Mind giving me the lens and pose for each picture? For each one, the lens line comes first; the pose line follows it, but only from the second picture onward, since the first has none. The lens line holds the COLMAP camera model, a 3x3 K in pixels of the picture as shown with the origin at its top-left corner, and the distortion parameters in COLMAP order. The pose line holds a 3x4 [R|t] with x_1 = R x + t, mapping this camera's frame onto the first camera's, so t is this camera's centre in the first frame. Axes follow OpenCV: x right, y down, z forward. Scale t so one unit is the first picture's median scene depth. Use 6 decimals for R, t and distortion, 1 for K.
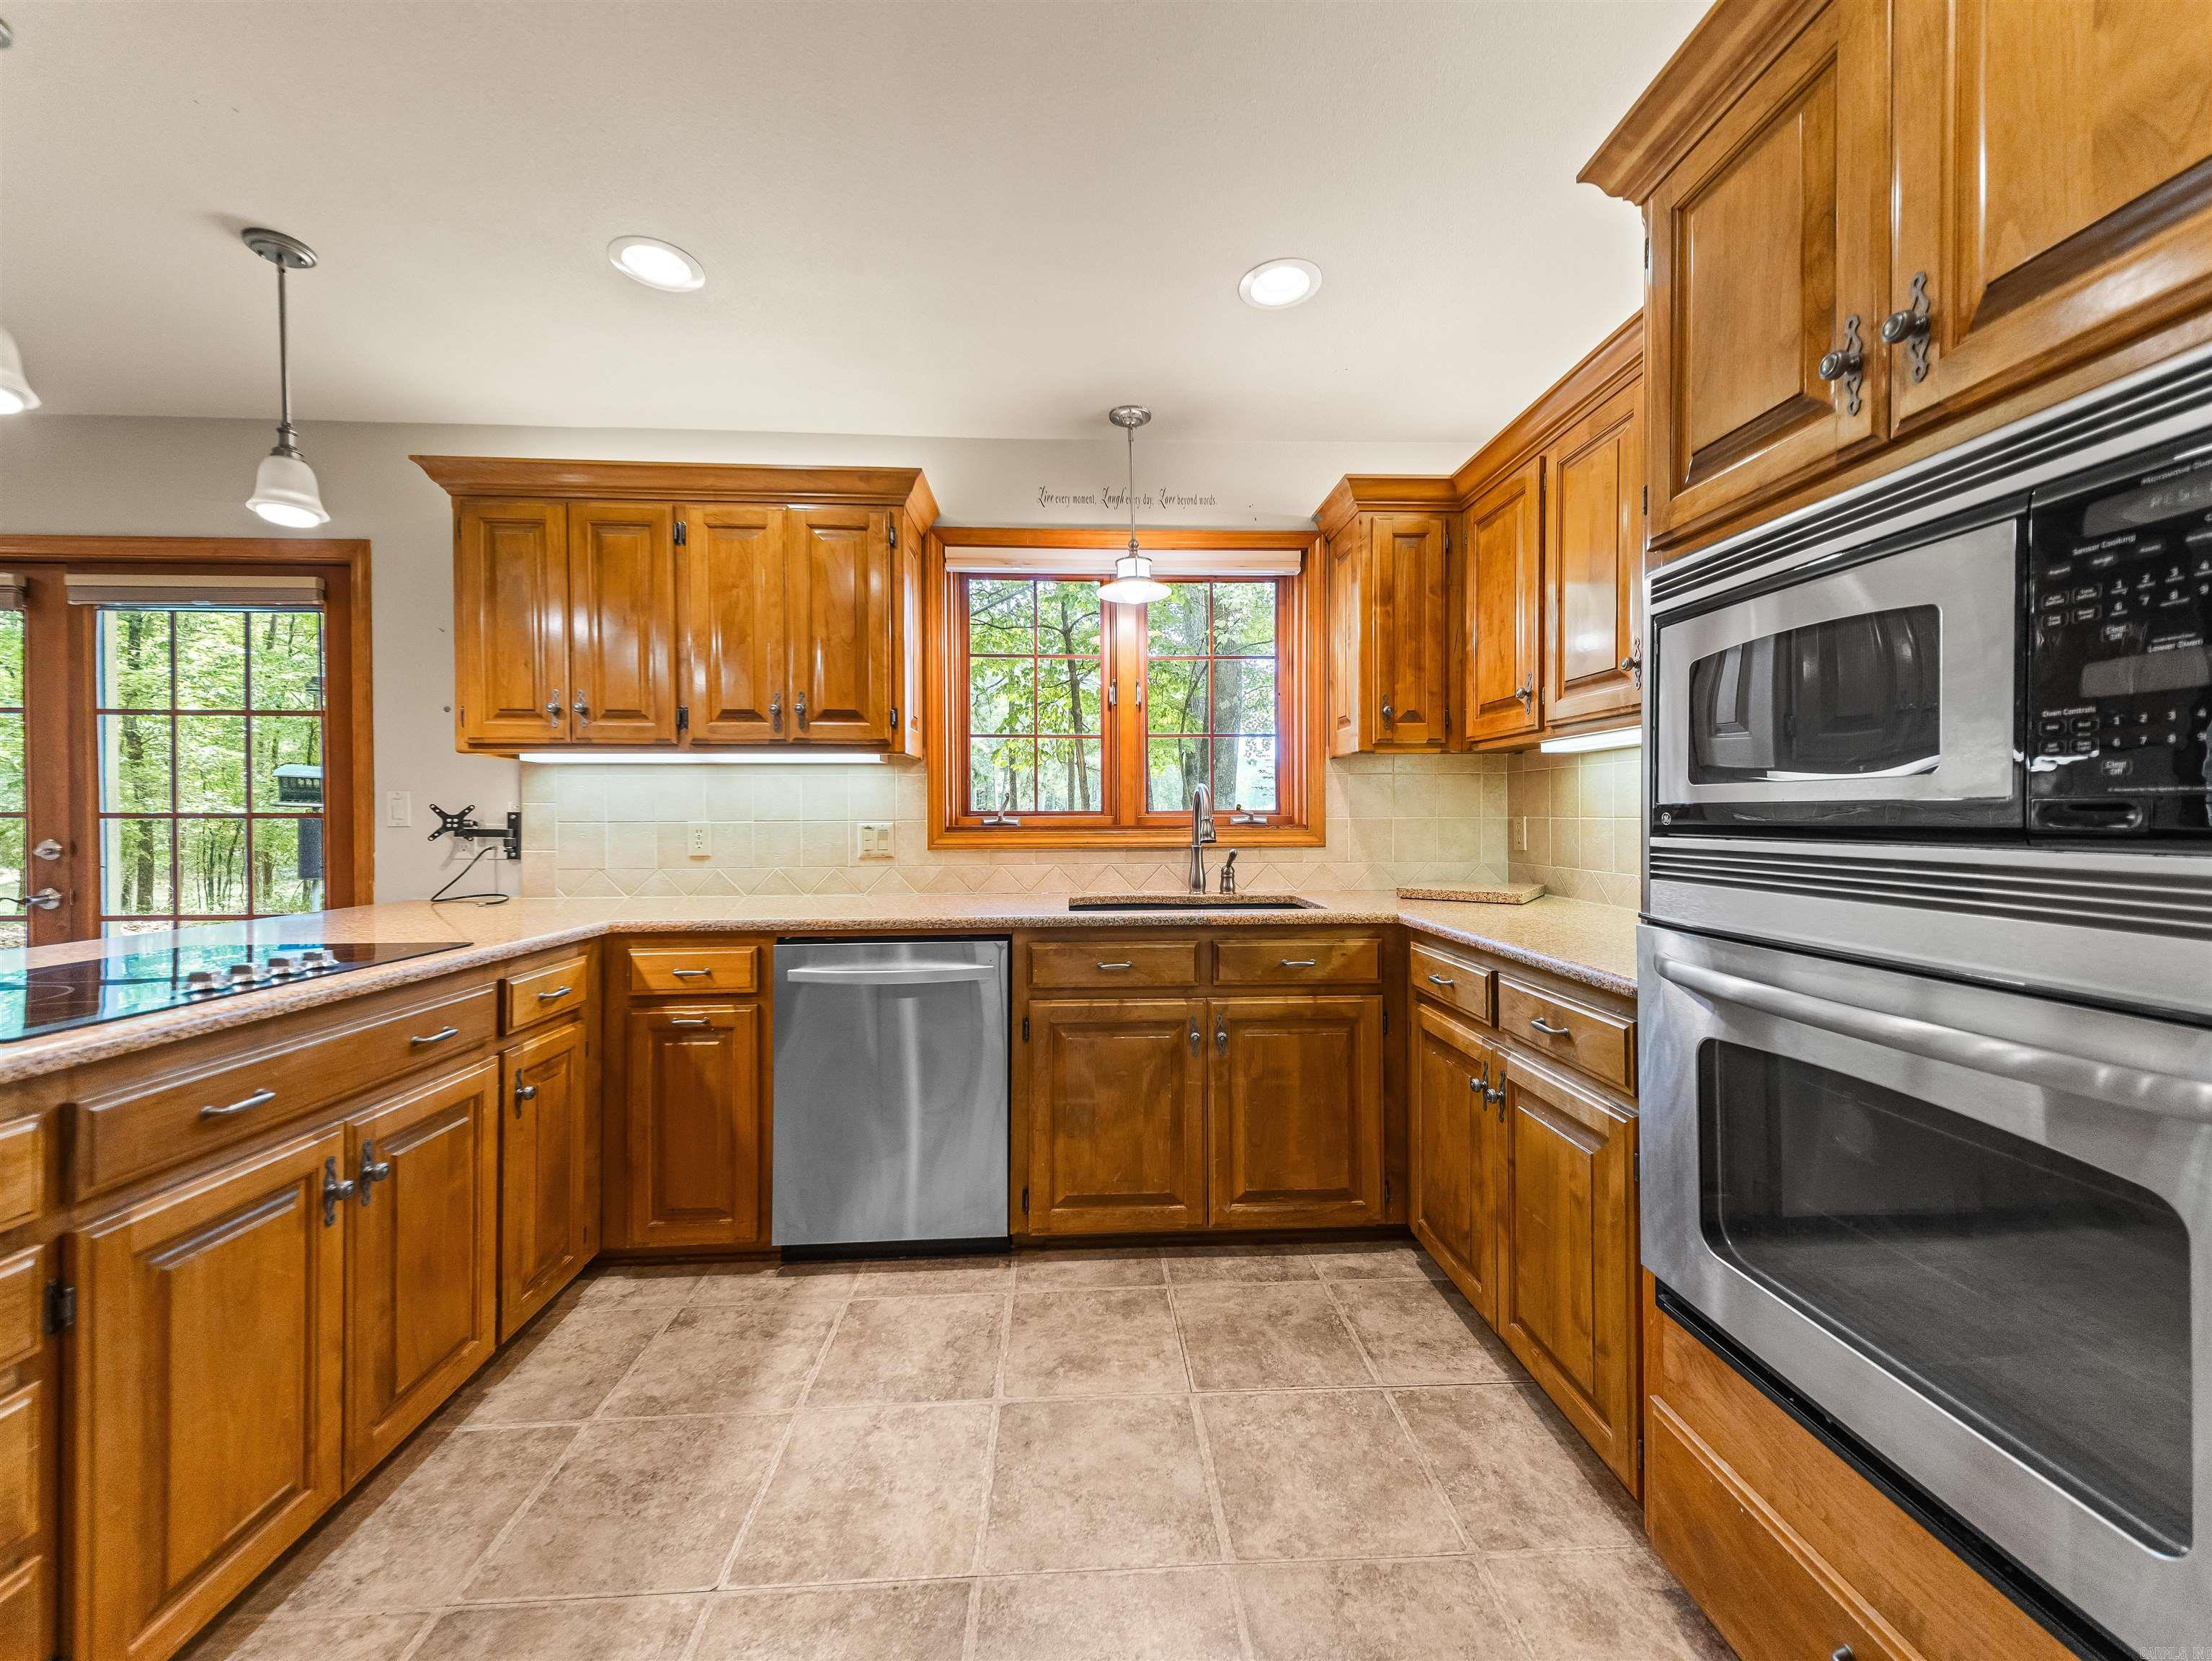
lens RADIAL K [[851.7, 0, 1112.3], [0, 851.7, 822.3], [0, 0, 1]] dist [0.034779, -0.012400]
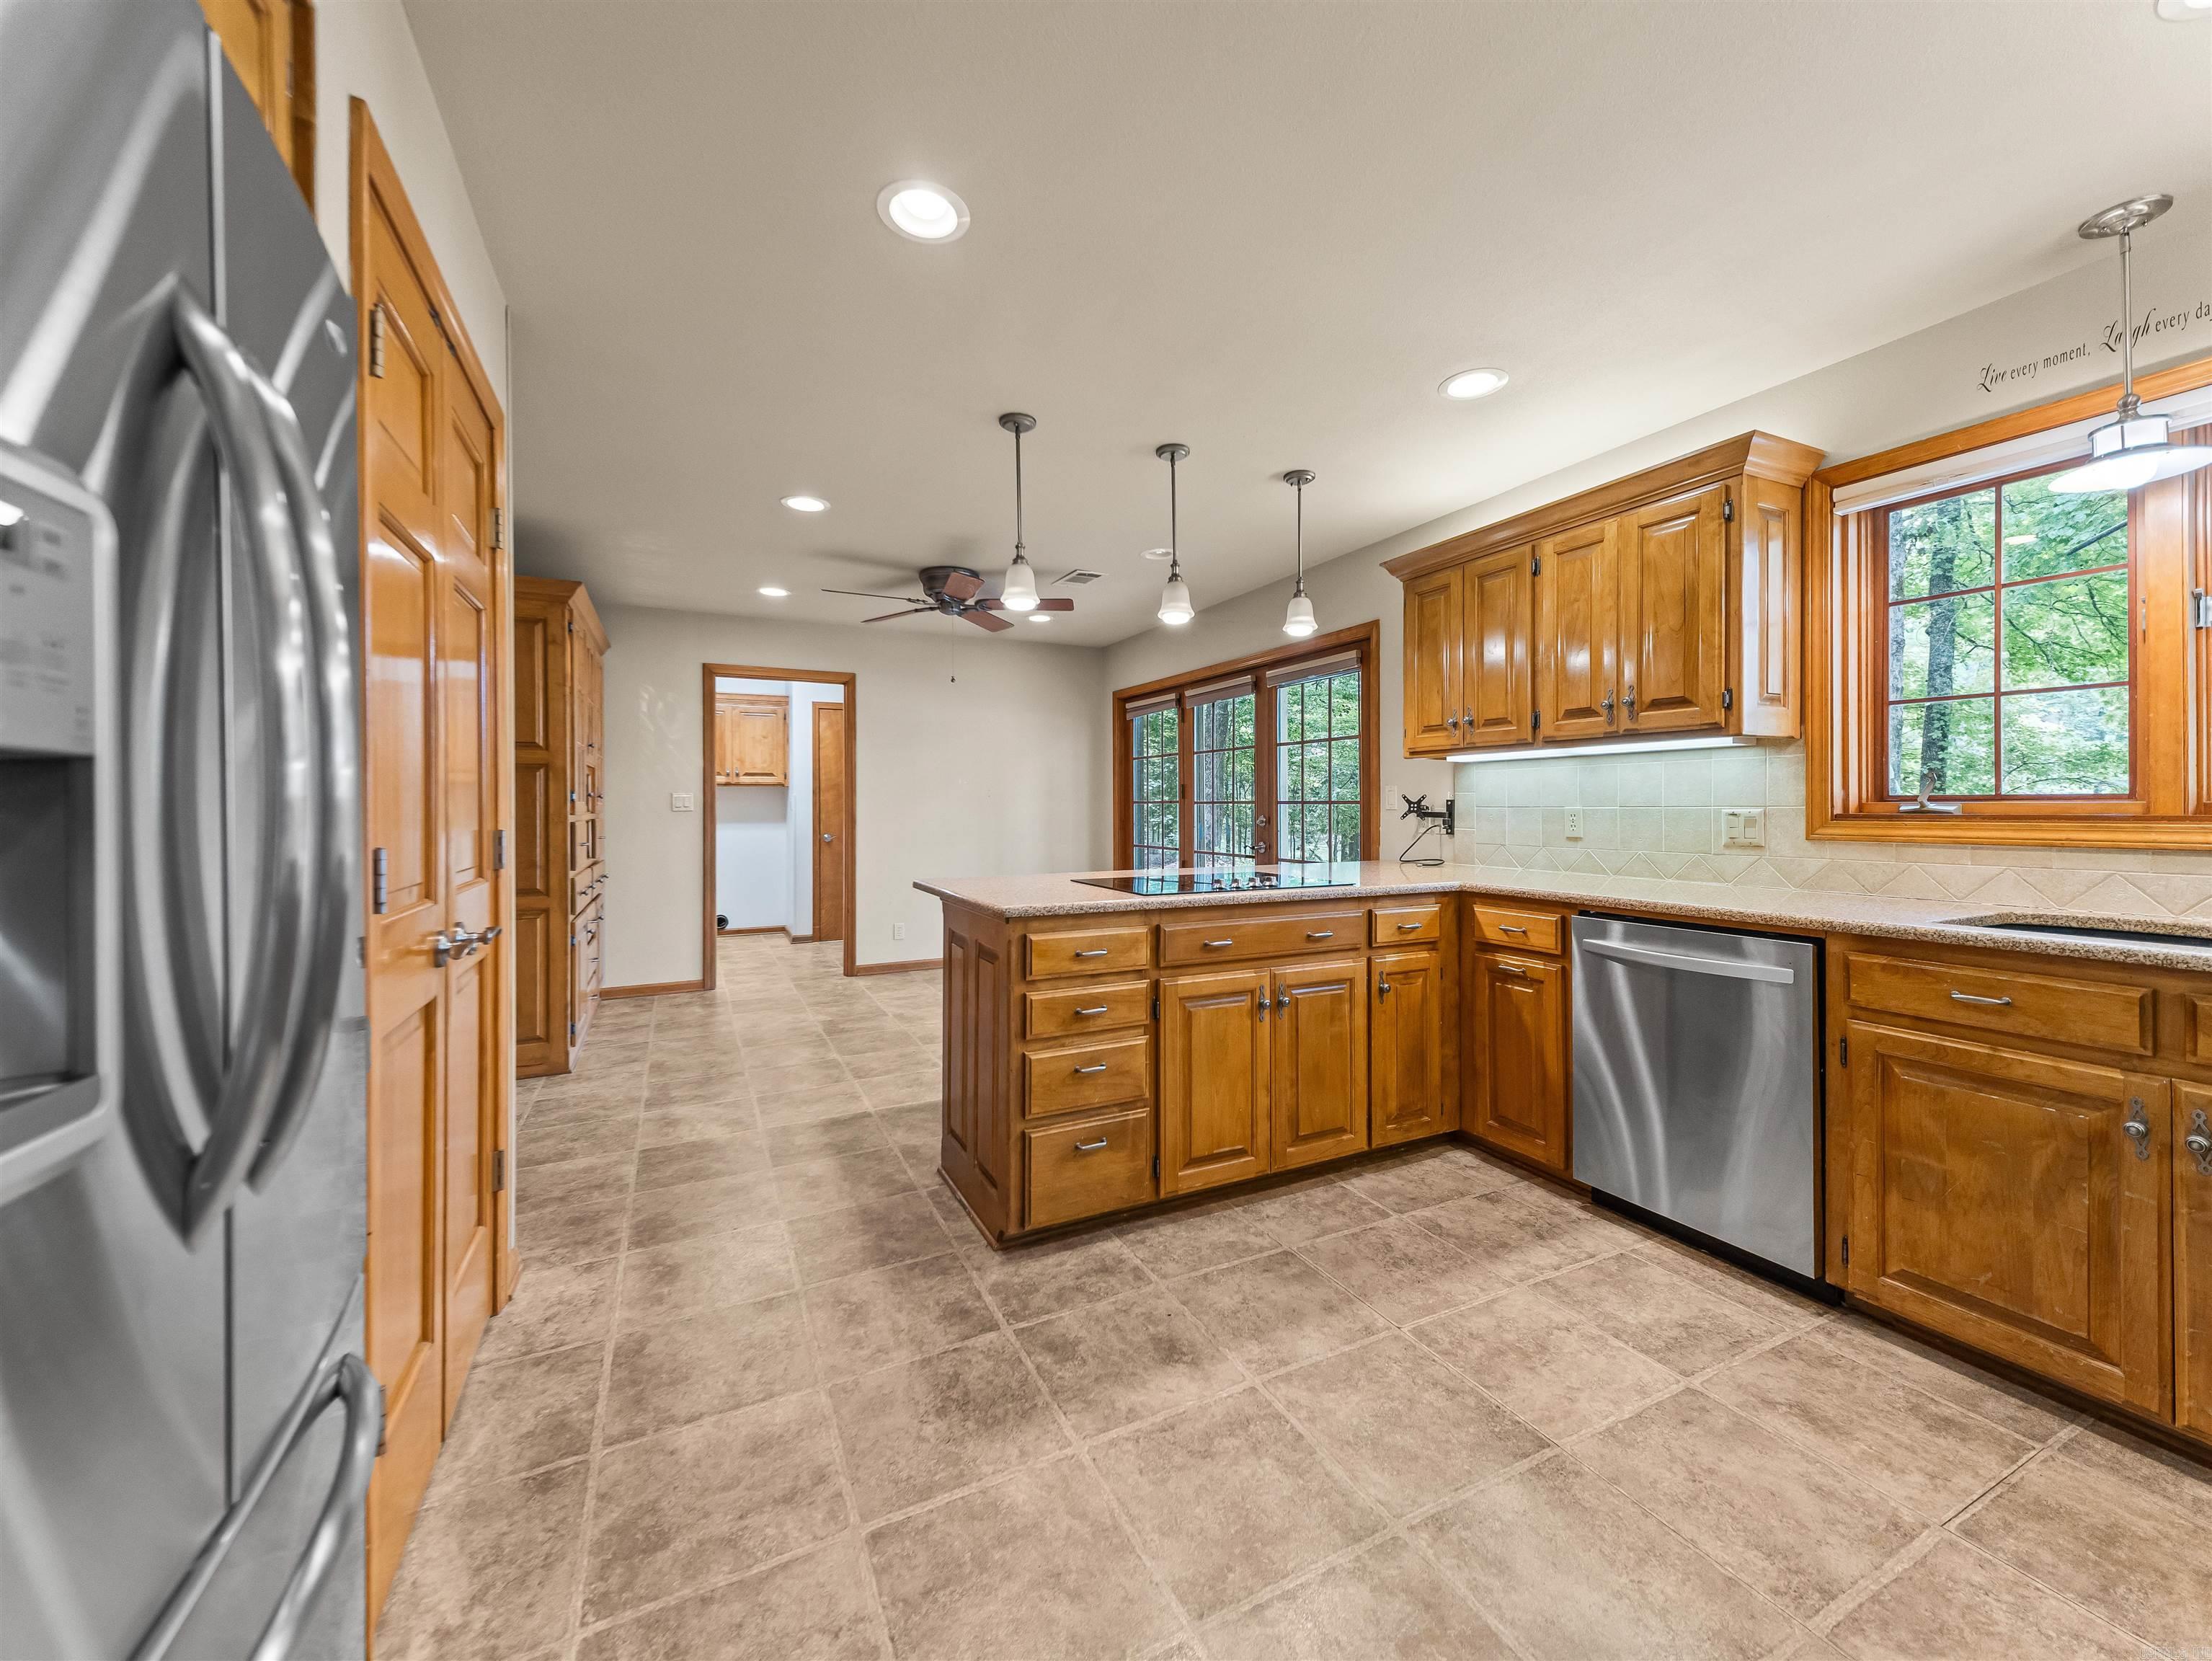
lens RADIAL K [[859.2, 0, 1116.5], [0, 859.2, 805.0], [0, 0, 1]] dist [0.034361, -0.011867]
pose [[0.400628, 0.001848, -0.916239, 0.412223], [-0.004224, 0.999991, 0.000170, -0.001543], [0.916231, 0.003802, 0.400632, -0.019752]]
